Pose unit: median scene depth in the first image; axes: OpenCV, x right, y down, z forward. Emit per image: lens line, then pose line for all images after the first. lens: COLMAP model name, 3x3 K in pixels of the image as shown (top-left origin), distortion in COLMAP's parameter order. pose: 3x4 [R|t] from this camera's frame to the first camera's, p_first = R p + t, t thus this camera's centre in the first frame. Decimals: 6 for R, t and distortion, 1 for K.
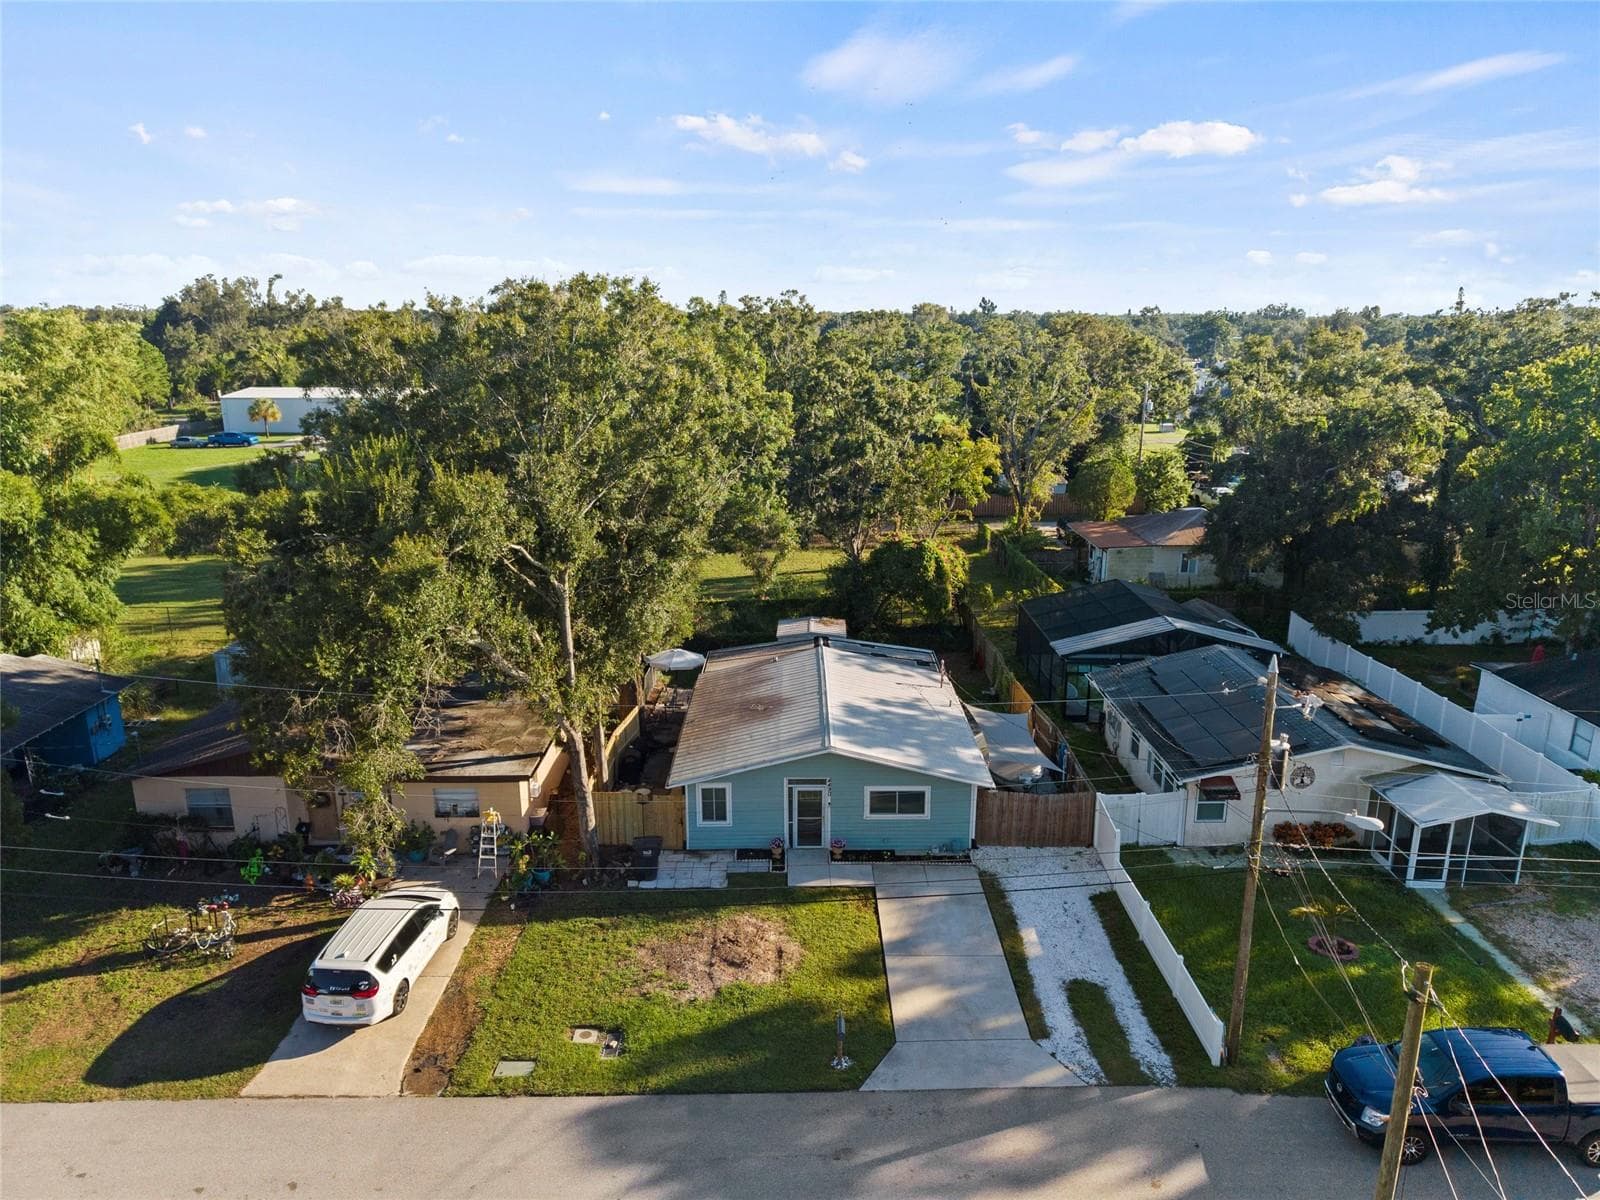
lens RADIAL K [[1063.6, 0, 804.4], [0, 1063.6, 595.7], [0, 0, 1]] dist [0.031795, -0.030892]
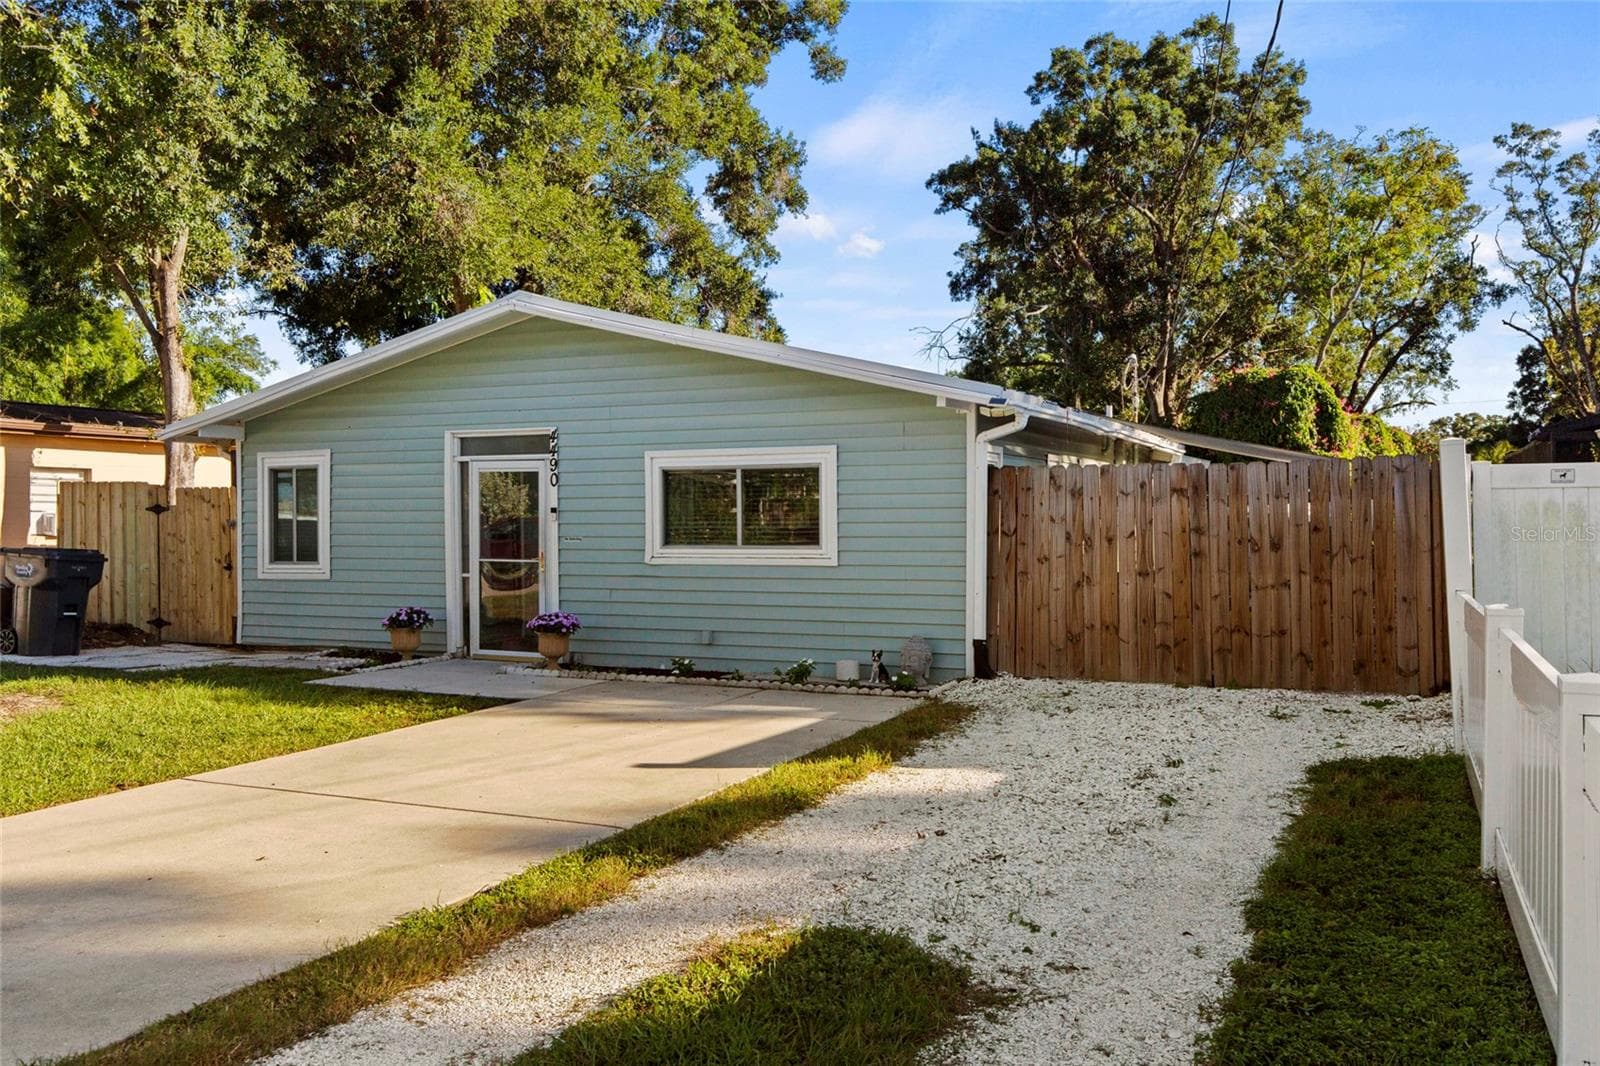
lens RADIAL K [[1332.3, 0, 798.4], [0, 1332.3, 526.5], [0, 0, 1]] dist [0.006587, 0.001042]
pose [[0.907214, -0.005939, -0.420628, 0.267923], [-0.096858, 0.970086, -0.222602, 0.286082], [0.409368, 0.242689, 0.879500, 0.668624]]
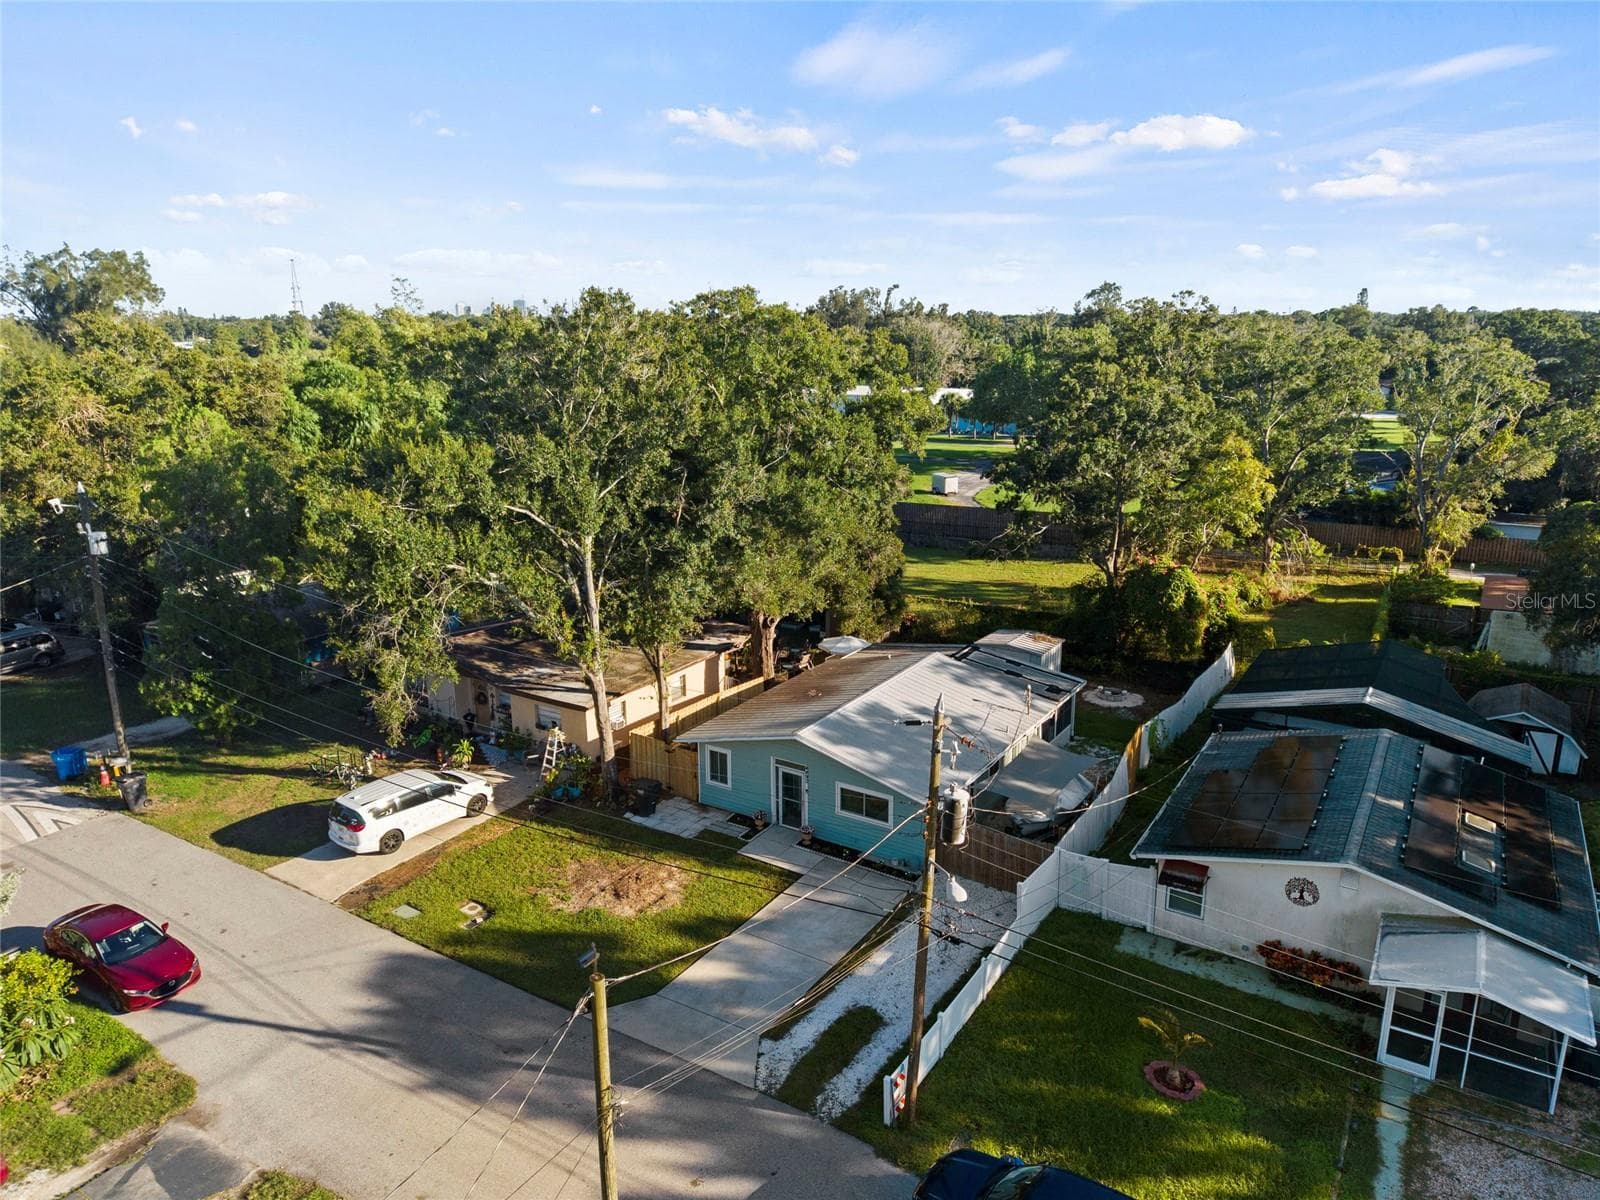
lens RADIAL K [[1063.6, 0, 814.5], [0, 1063.6, 606.3], [0, 0, 1]] dist [0.031795, -0.030892]
pose [[0.841158, 0.137389, -0.523046, 0.548504], [-0.134343, 0.989958, 0.043985, -0.028737], [0.523837, 0.033269, 0.851169, 0.116123]]
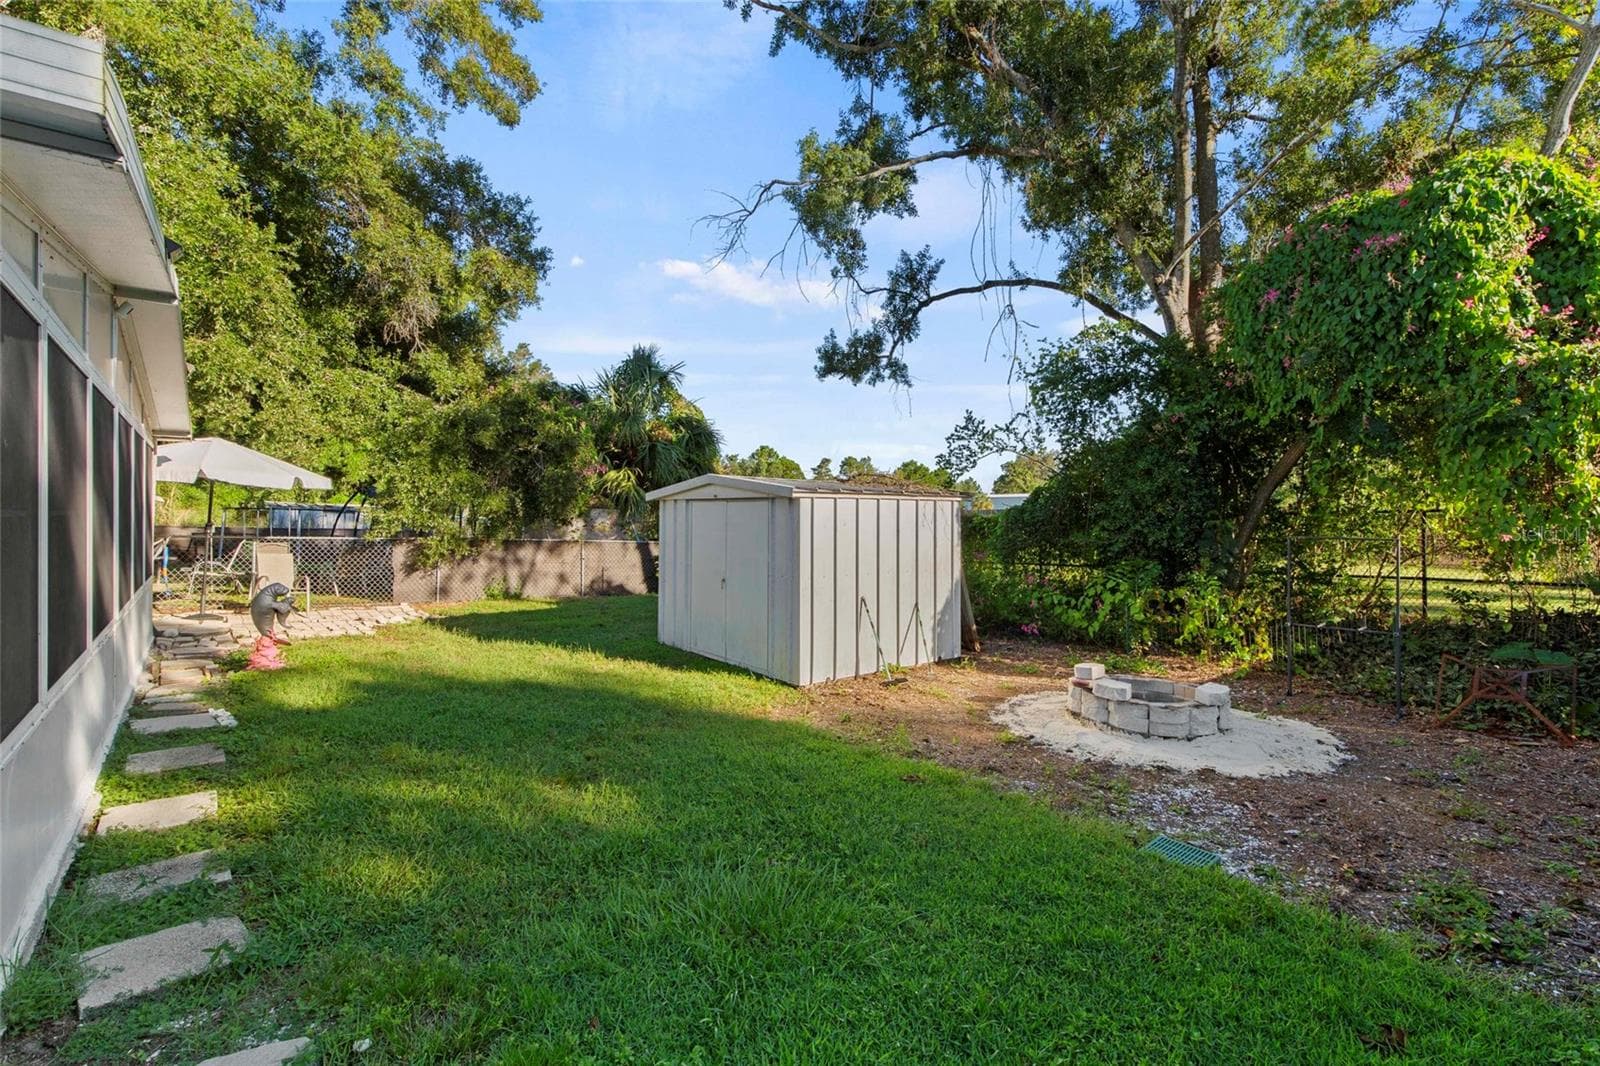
lens RADIAL K [[723.2, 0, 801.3], [0, 723.2, 528.1], [0, 0, 1]] dist [0.000889, 0.000762]
pose [[0.623287, 0.006003, -0.781970, 0.233784], [-0.192299, 0.970441, -0.145827, 0.100851], [0.757980, 0.241264, 0.606018, 1.391334]]
